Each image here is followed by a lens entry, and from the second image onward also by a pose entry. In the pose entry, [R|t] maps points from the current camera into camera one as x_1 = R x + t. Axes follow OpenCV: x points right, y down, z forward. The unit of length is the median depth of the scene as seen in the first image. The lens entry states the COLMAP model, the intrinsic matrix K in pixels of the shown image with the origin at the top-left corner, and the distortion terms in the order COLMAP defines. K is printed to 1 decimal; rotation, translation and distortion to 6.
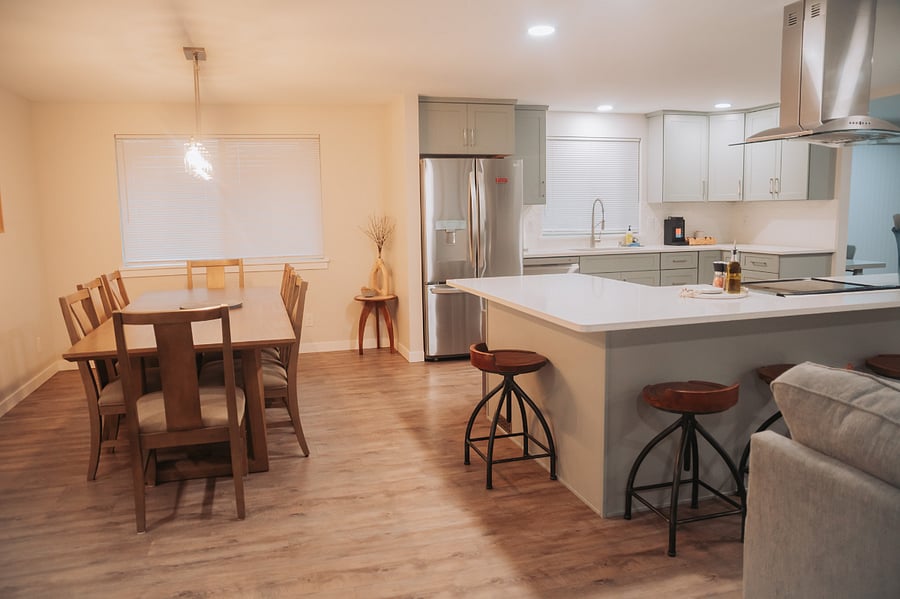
lens RADIAL K [[670.8, 0, 450.0], [0, 670.8, 299.5], [0, 0, 1]] dist [-0.133249, 0.114708]
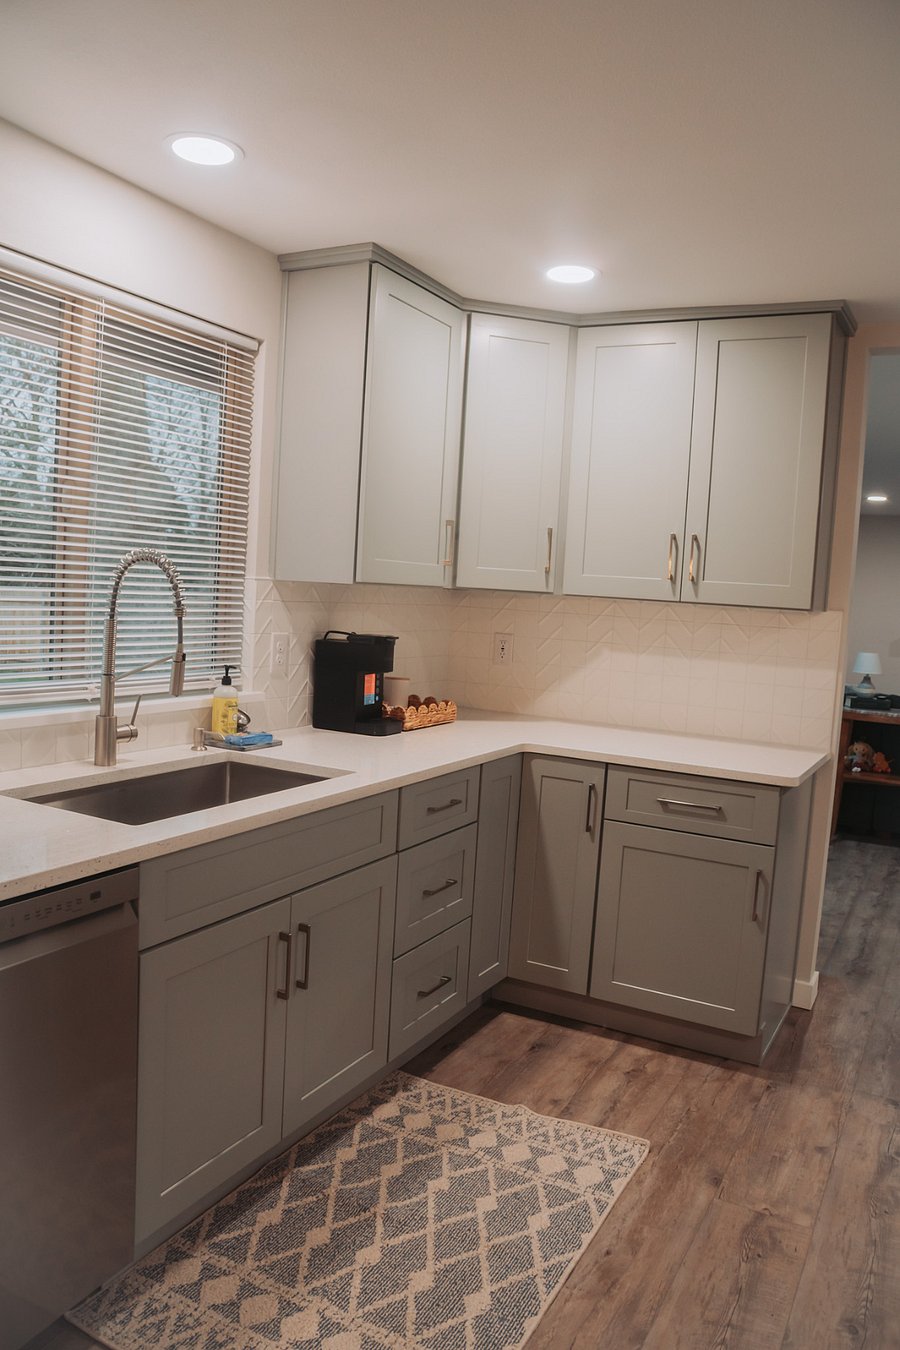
lens RADIAL K [[1006.1, 0, 448.6], [0, 1006.1, 687.4], [0, 0, 1]] dist [-0.133249, 0.114708]
pose [[0.698425, -0.008450, 0.715634, 0.099922], [0.022088, 0.999708, -0.009753, -0.186577], [-0.715343, 0.022619, 0.698408, 1.284075]]
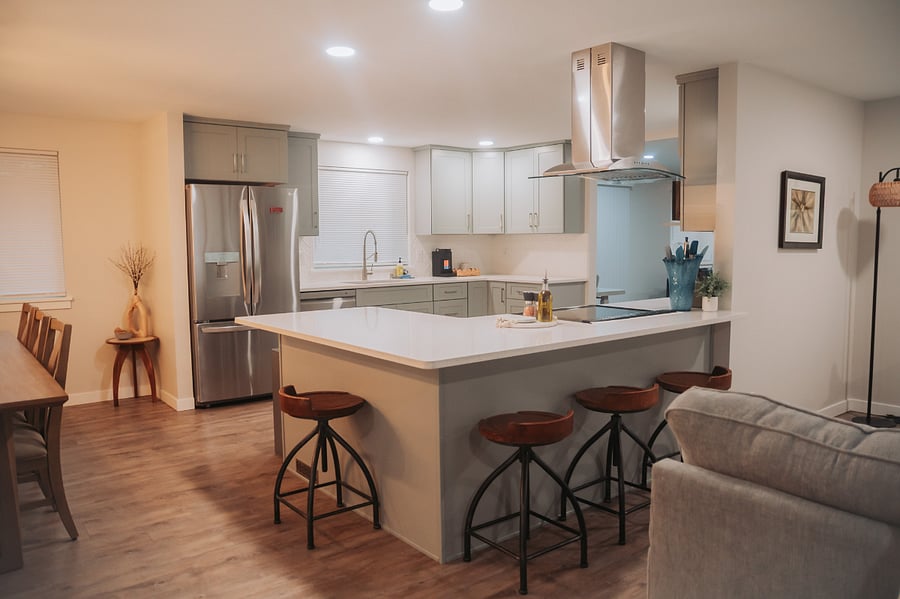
lens RADIAL K [[670.8, 0, 450.0], [0, 670.8, 299.5], [0, 0, 1]] dist [-0.133249, 0.114708]
pose [[0.925526, -0.020443, 0.378132, -0.082376], [0.039413, 0.998319, -0.042496, -0.004813], [-0.376628, 0.054235, 0.924776, 0.078912]]
